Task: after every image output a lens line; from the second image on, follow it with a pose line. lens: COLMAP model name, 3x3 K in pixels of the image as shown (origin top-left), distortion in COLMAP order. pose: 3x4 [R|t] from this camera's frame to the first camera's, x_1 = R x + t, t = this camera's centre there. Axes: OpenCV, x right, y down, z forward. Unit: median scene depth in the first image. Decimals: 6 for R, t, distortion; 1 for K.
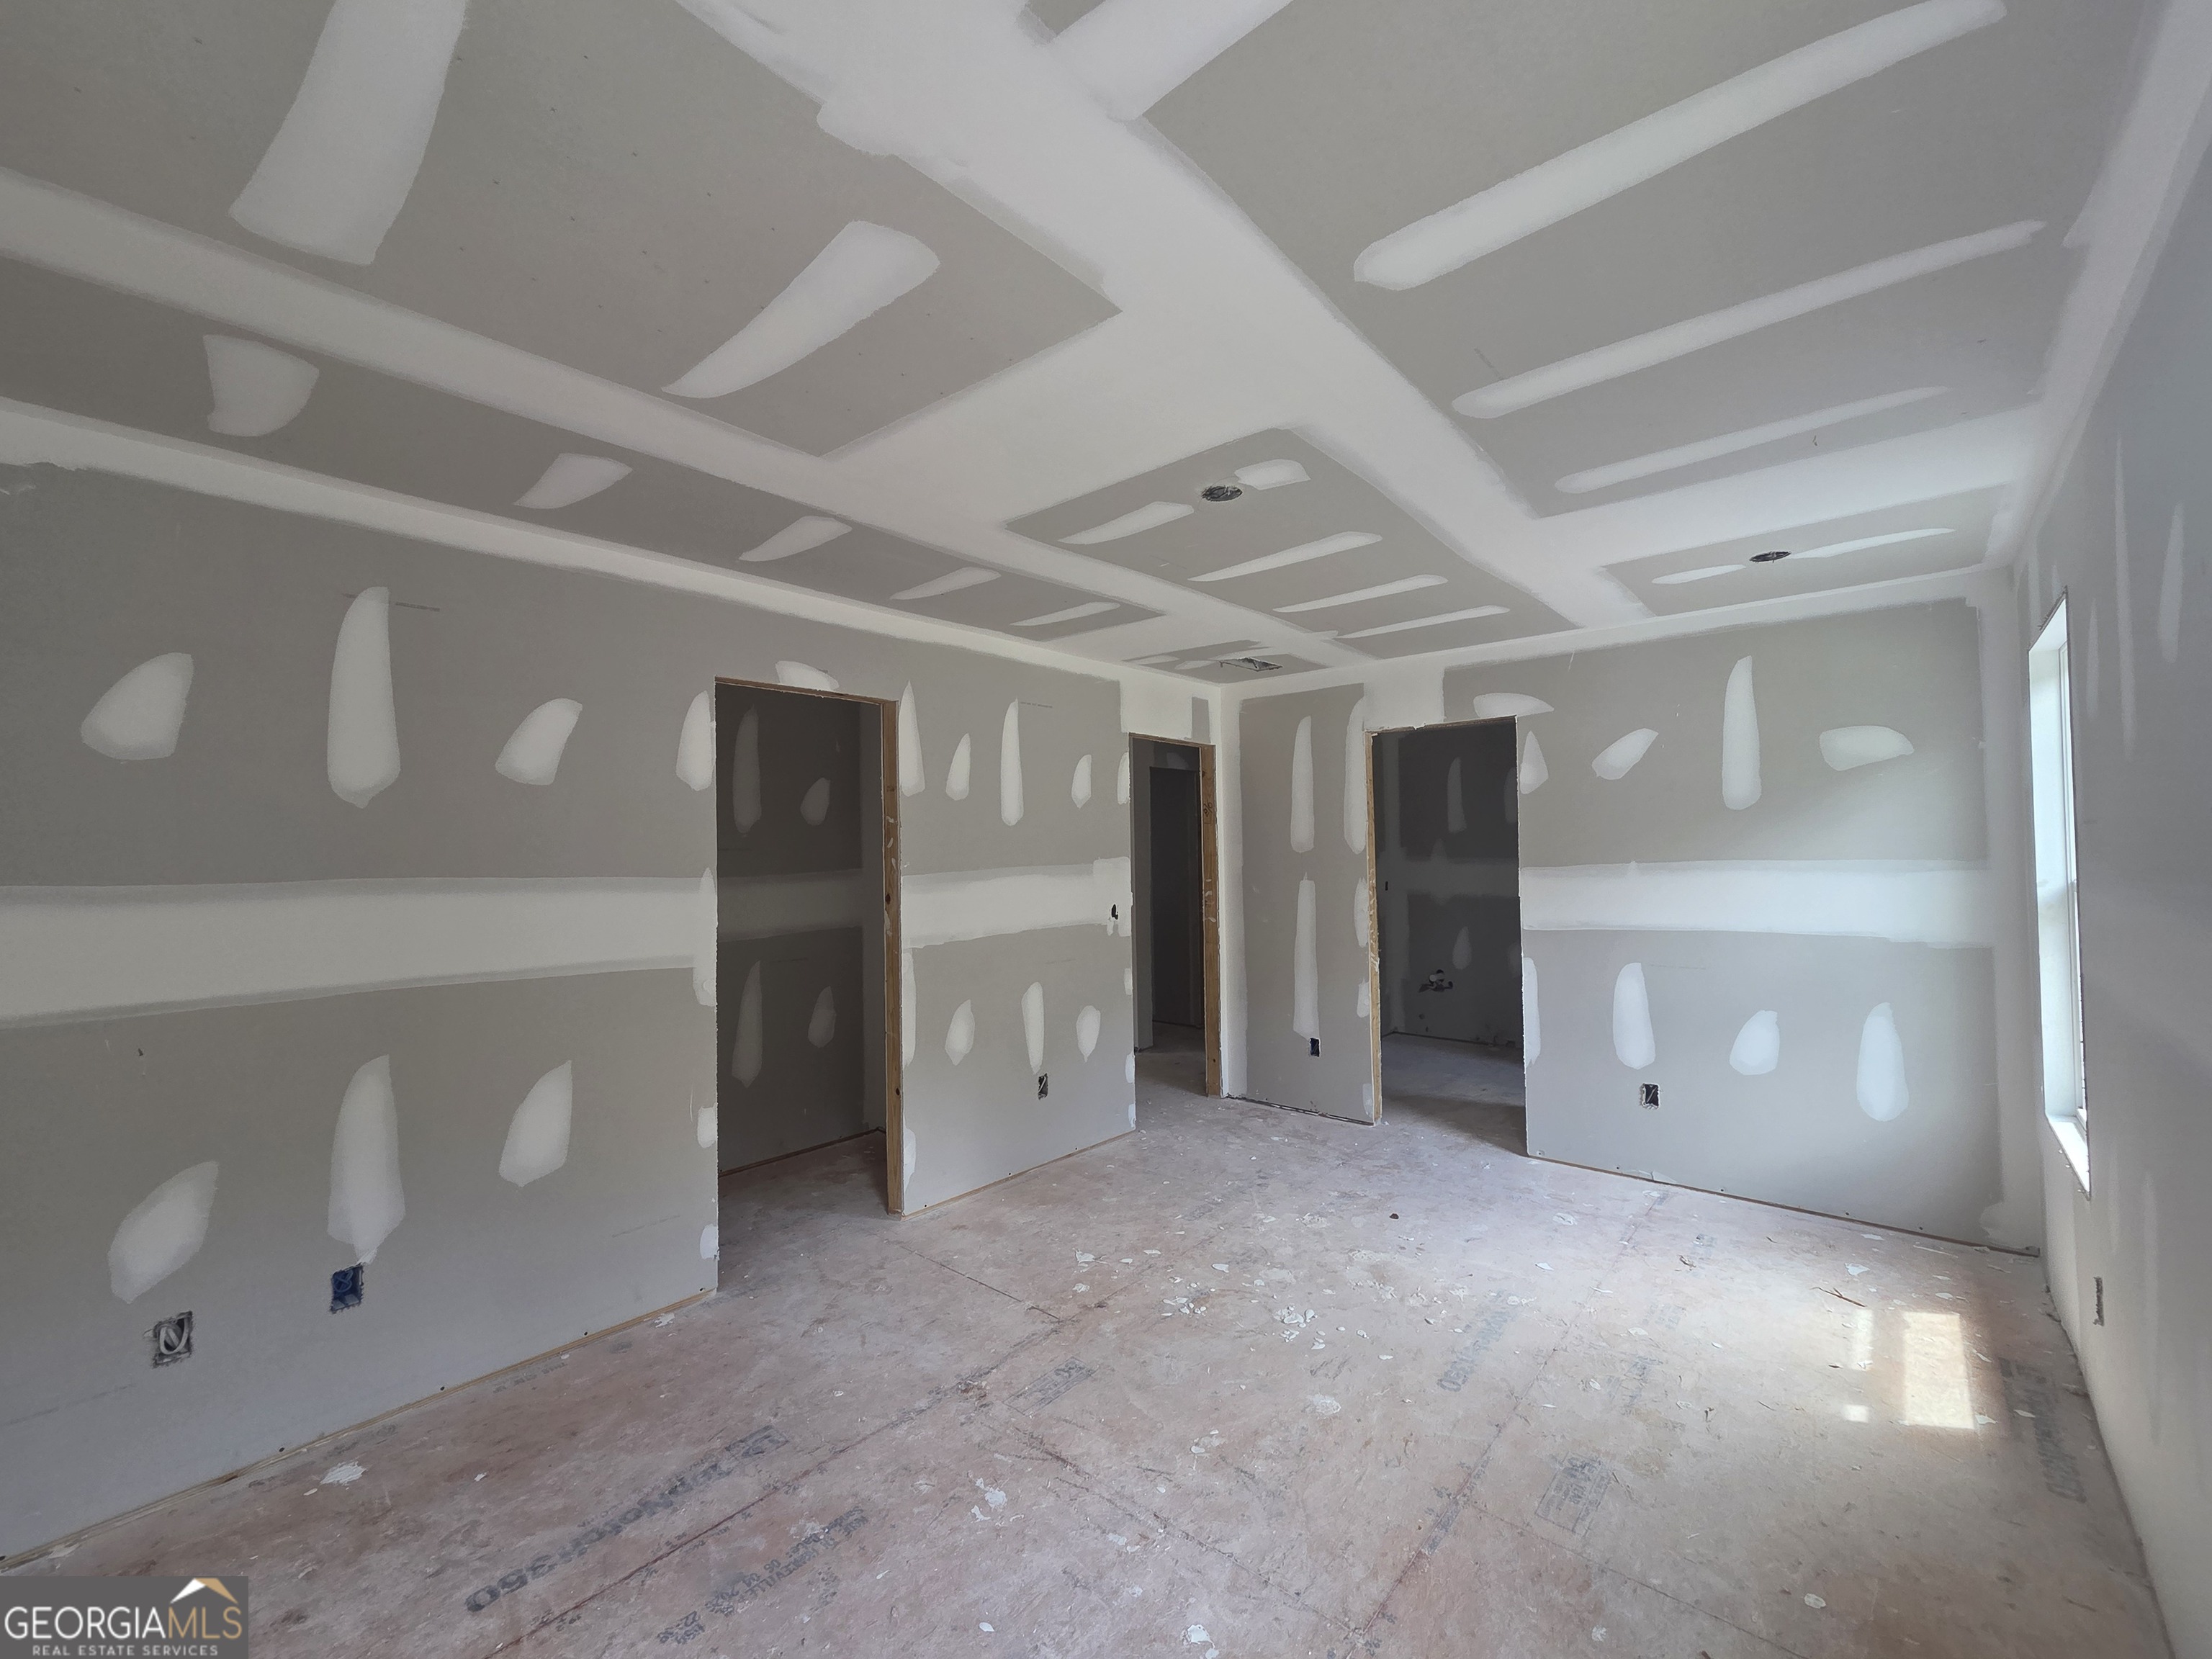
lens RADIAL K [[908.8, 0, 1100.9], [0, 908.8, 830.0], [0, 0, 1]] dist [0.005186, -0.001307]
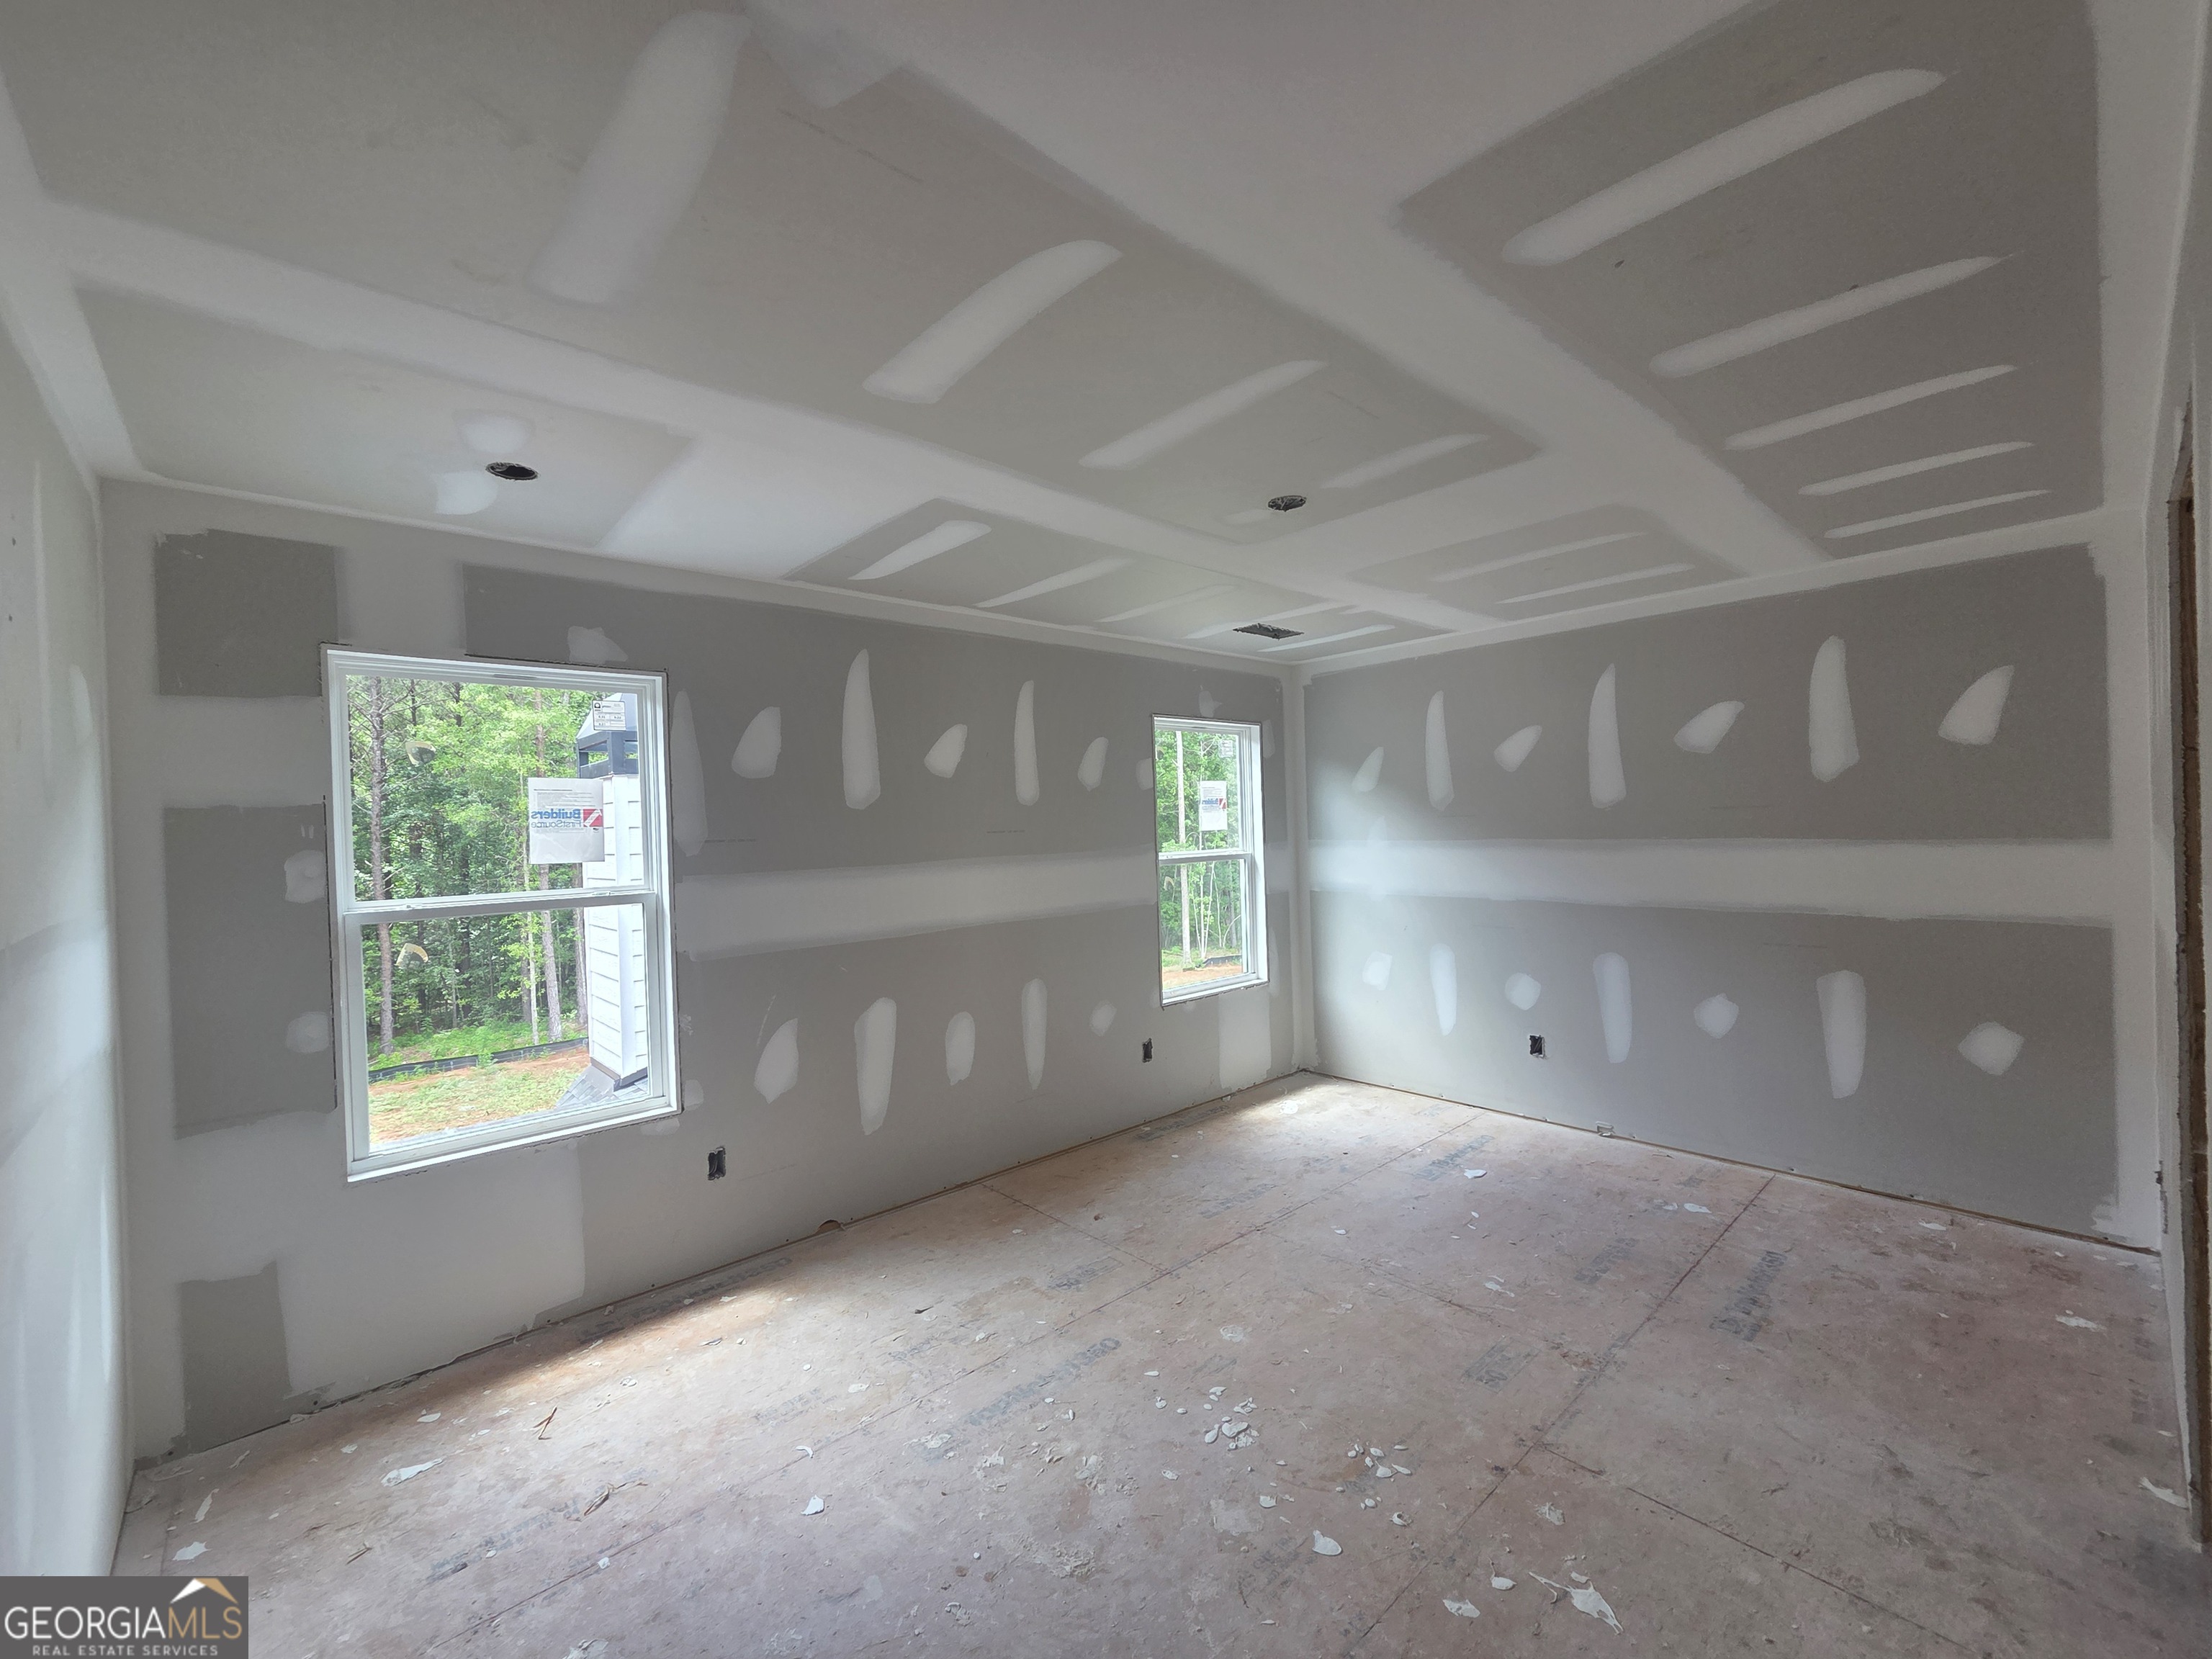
lens RADIAL K [[908.8, 0, 1097.3], [0, 908.8, 830.1], [0, 0, 1]] dist [0.005186, -0.001307]
pose [[-0.991695, 0.044433, 0.120691, 0.247098], [0.041918, 0.998849, -0.023298, 0.030469], [-0.121588, -0.018045, -0.992417, 2.128034]]
